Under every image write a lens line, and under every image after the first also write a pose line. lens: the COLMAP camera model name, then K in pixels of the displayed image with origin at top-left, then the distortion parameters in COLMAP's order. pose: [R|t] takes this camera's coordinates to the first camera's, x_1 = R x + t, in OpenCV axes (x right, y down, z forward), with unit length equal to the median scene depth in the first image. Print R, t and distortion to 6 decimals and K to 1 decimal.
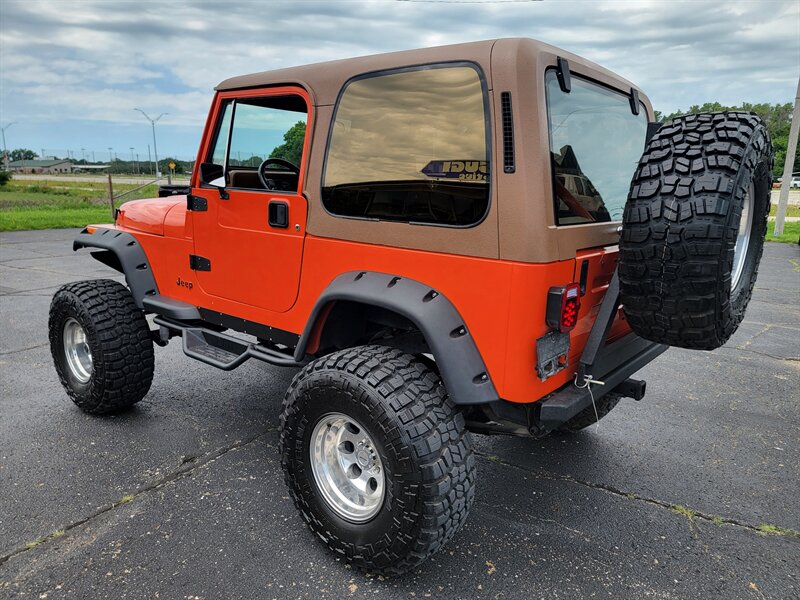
lens RADIAL K [[555.3, 0, 404.6], [0, 555.3, 307.1], [0, 0, 1]] dist [0.068336, -0.046905]
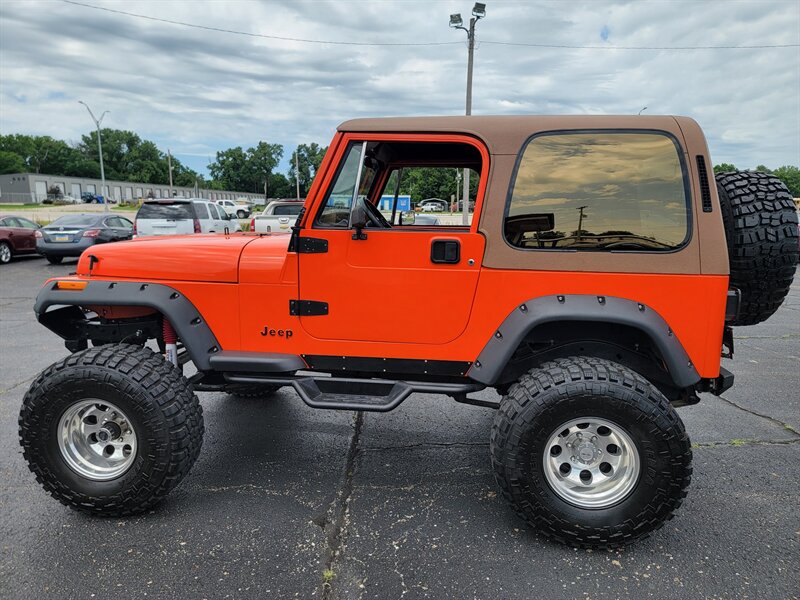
lens RADIAL K [[555.3, 0, 403.8], [0, 555.3, 297.6], [0, 0, 1]] dist [0.068336, -0.046905]
pose [[0.848904, -0.095256, 0.519892, -0.850453], [0.124633, 0.991964, -0.021756, -0.065496], [-0.513642, 0.083264, 0.853955, 0.144938]]
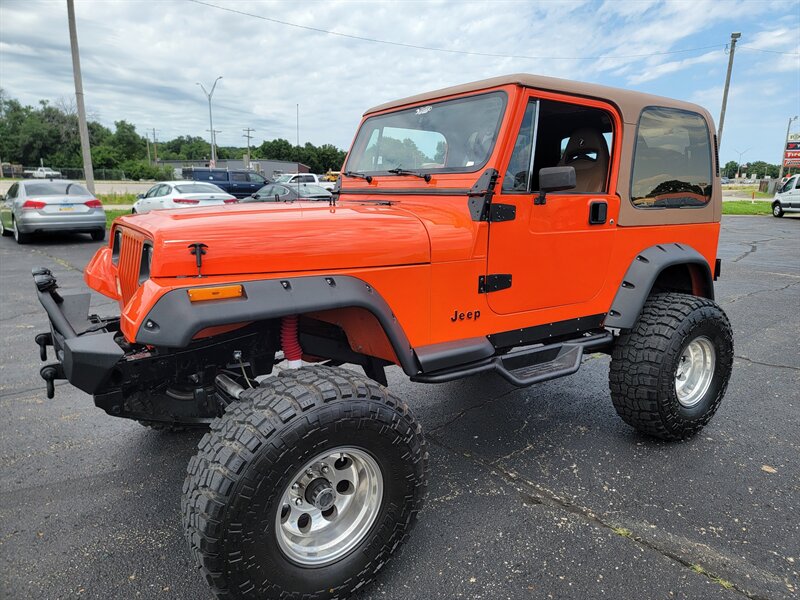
lens RADIAL K [[555.3, 0, 407.0], [0, 555.3, 301.7], [0, 0, 1]] dist [0.068336, -0.046905]
pose [[0.269645, -0.216970, 0.938198, -1.431312], [0.208625, 0.964309, 0.163047, -0.257099], [-0.940089, 0.151767, 0.305287, 1.040959]]
